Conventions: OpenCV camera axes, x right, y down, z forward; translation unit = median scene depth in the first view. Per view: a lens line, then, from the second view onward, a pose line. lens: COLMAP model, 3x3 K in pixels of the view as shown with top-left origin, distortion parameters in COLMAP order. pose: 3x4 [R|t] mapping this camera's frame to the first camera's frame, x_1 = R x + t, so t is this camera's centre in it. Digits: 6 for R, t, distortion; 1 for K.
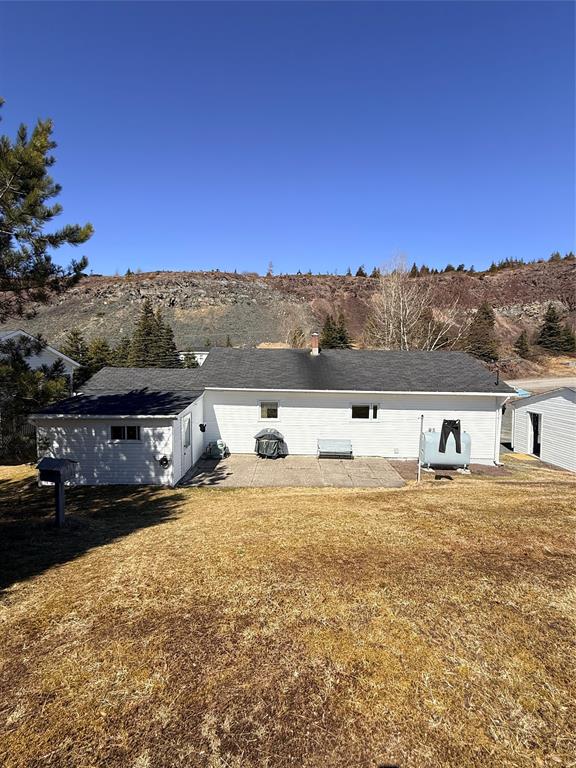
lens RADIAL K [[342.5, 0, 290.6], [0, 342.5, 383.5], [0, 0, 1]] dist [-0.002902, 0.000665]
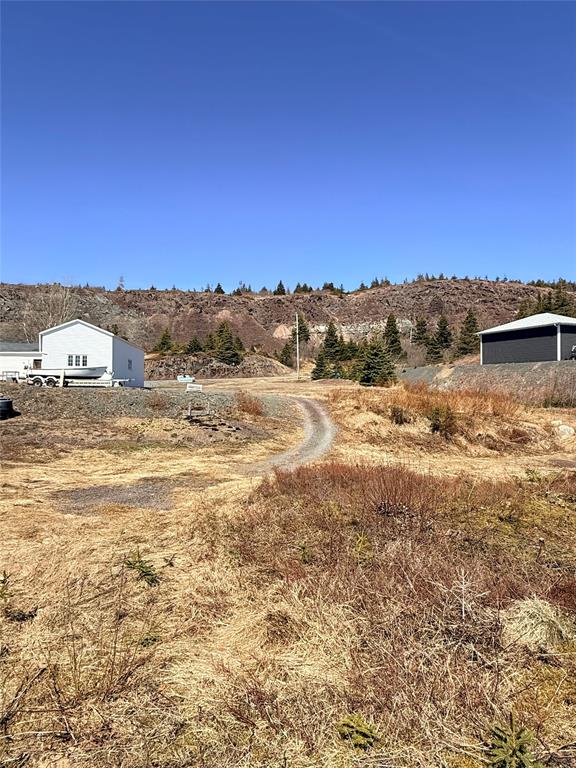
lens RADIAL K [[445.5, 0, 287.5], [0, 445.5, 386.1], [0, 0, 1]] dist [0.008678, 0.000226]
pose [[0.989150, -0.009793, 0.146580, 1.144930], [0.023031, 0.995775, -0.088892, 0.397292], [-0.145090, 0.091304, 0.985197, -1.463462]]
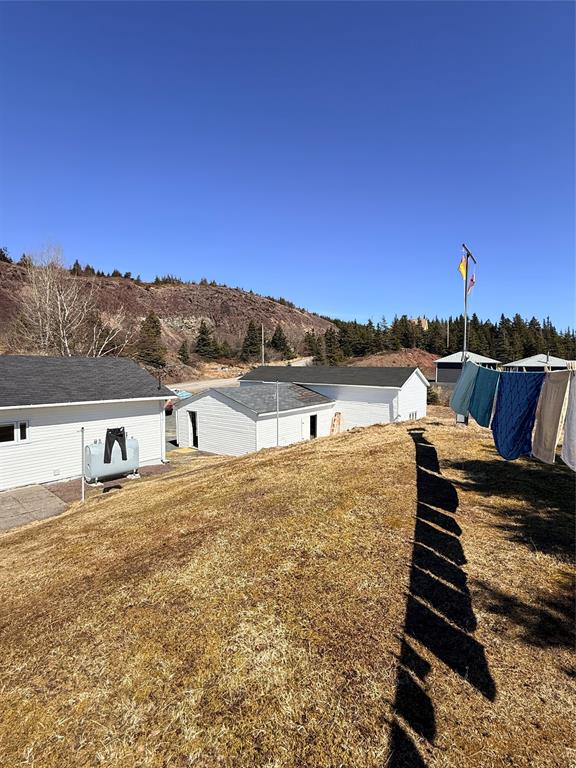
lens RADIAL K [[342.5, 0, 287.8], [0, 342.5, 382.6], [0, 0, 1]] dist [-0.002902, 0.000665]
pose [[0.636226, -0.042419, 0.770336, 0.023268], [0.057349, 0.998325, 0.007608, -0.001882], [-0.769368, 0.039337, 0.637593, -0.007714]]
